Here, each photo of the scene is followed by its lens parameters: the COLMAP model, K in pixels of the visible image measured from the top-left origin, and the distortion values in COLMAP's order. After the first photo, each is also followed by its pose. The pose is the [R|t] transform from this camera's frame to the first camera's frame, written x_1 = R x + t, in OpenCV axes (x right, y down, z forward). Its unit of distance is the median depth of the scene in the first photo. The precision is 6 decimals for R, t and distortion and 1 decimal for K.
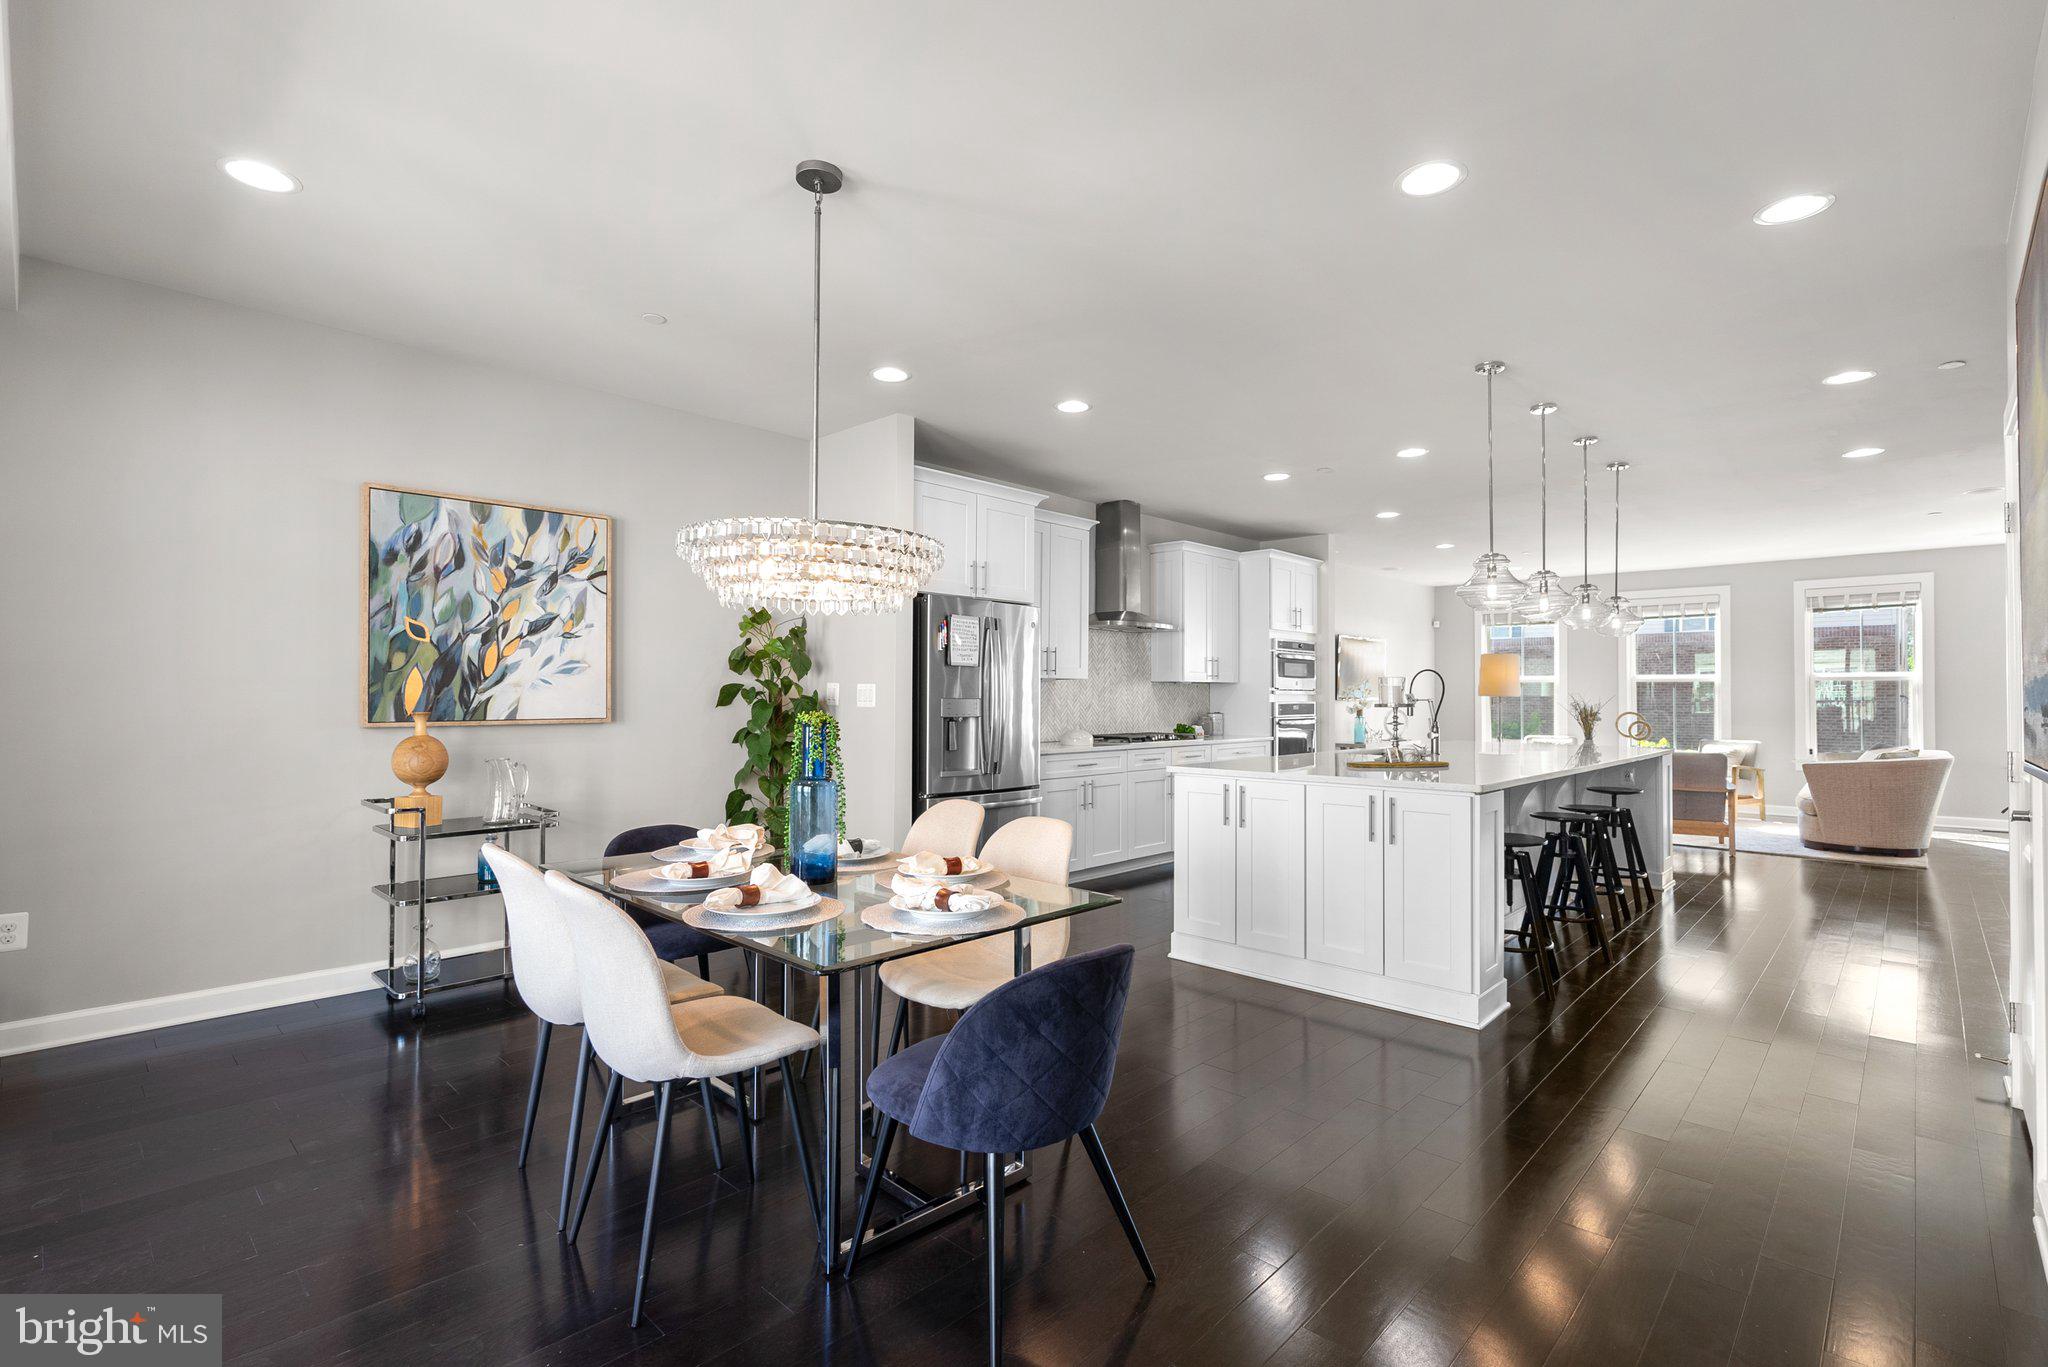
lens RADIAL K [[940.1, 0, 1022.8], [0, 940.1, 683.5], [0, 0, 1]] dist [-0.011392, 0.001028]
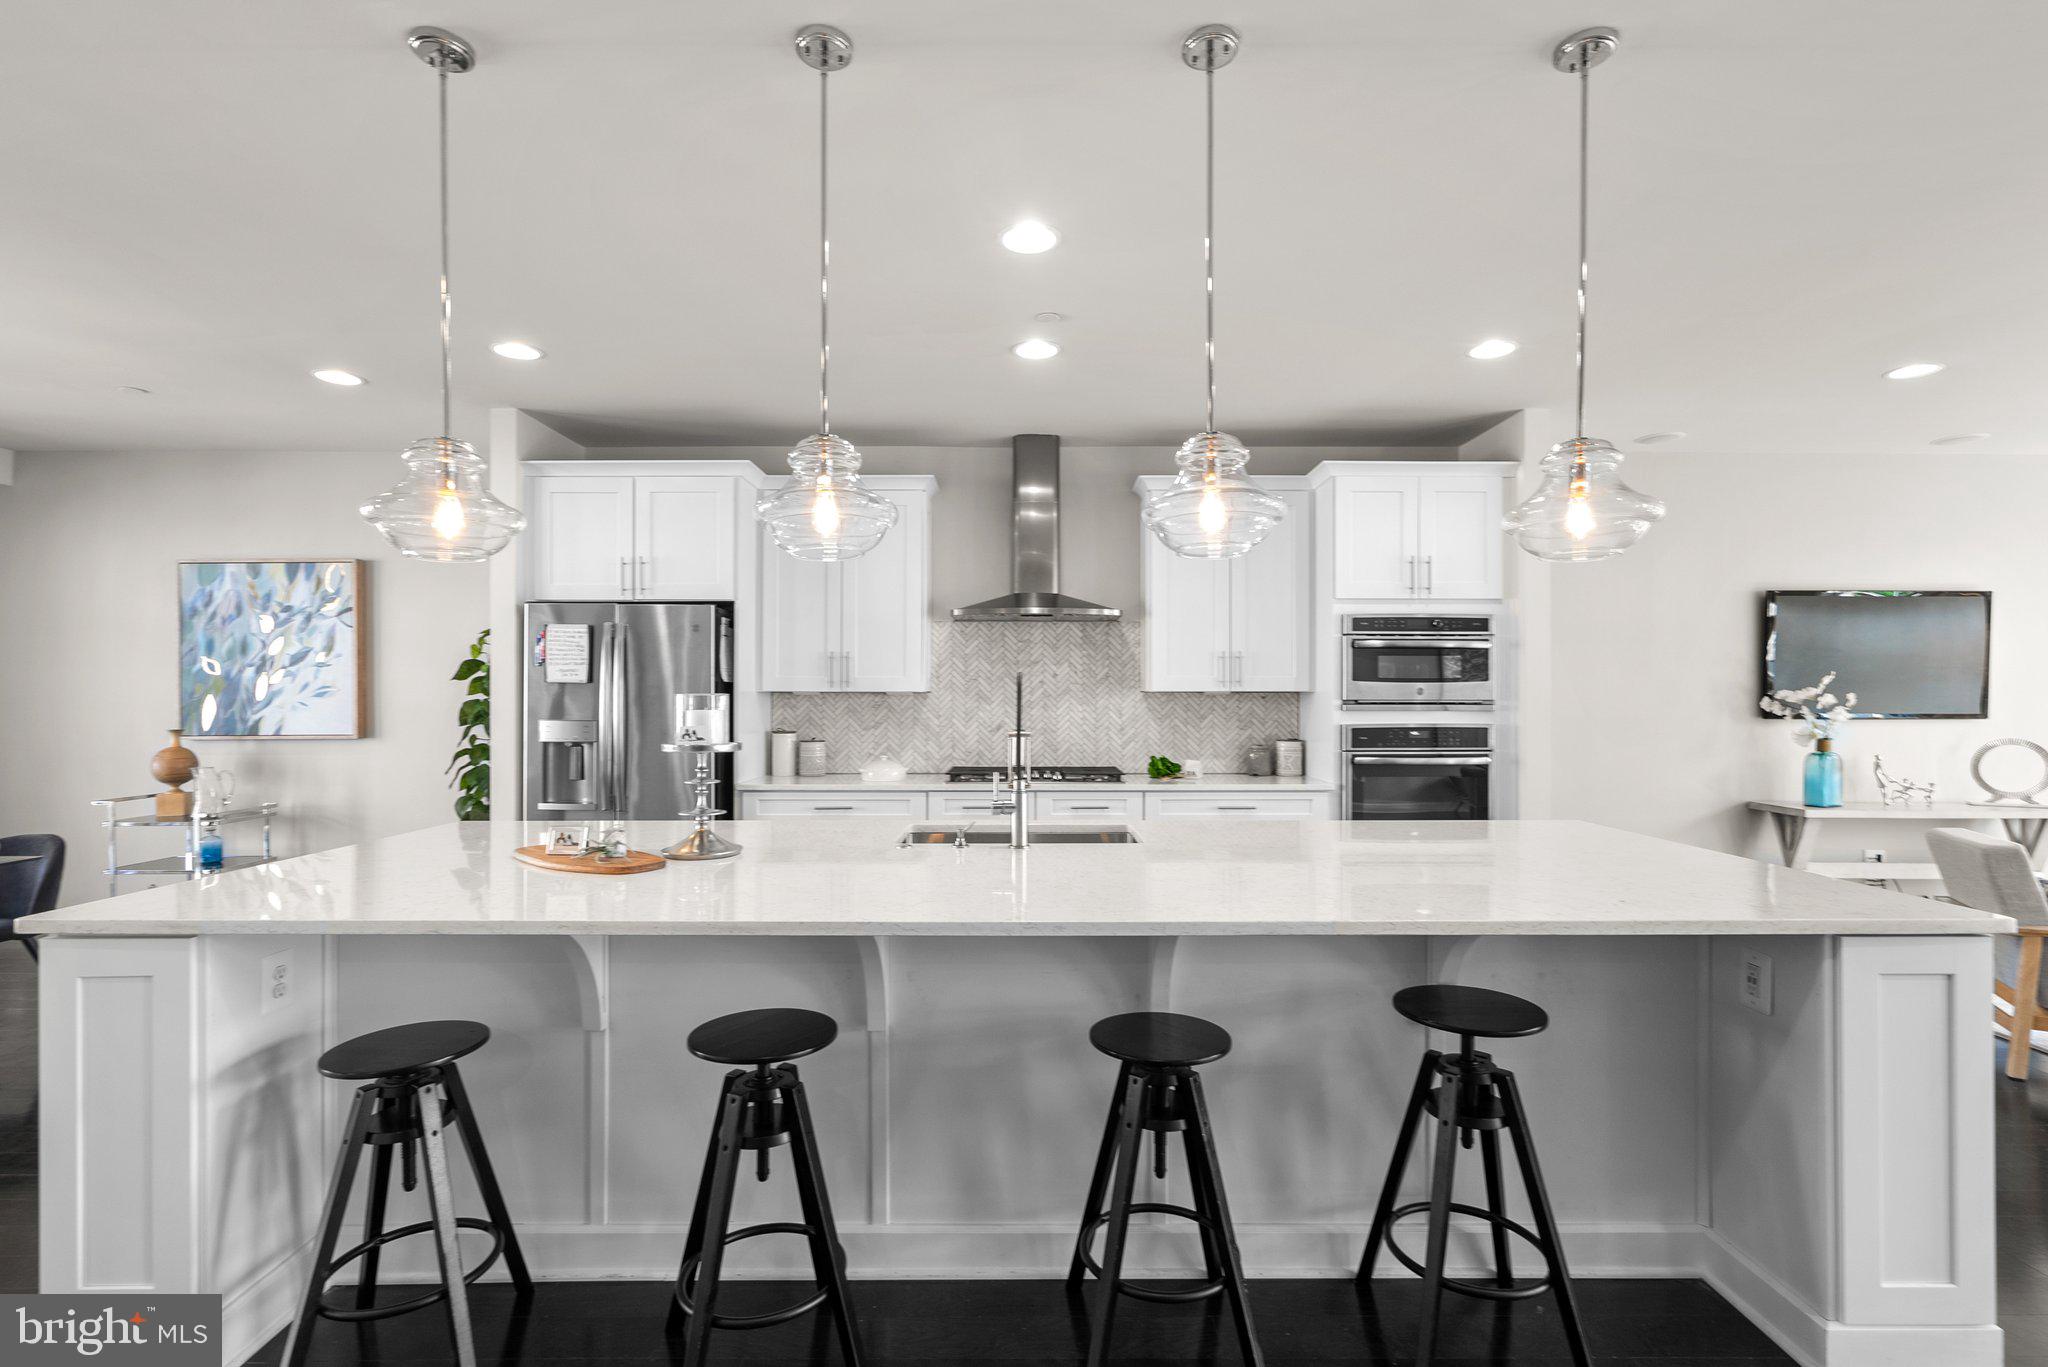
lens RADIAL K [[940.1, 0, 1023.9], [0, 940.1, 686.1], [0, 0, 1]] dist [-0.011392, 0.001028]
pose [[0.687921, -0.010445, -0.725710, 1.009649], [0.014372, 0.999896, -0.000769, -0.010949], [0.725643, -0.009901, 0.688000, 0.857218]]
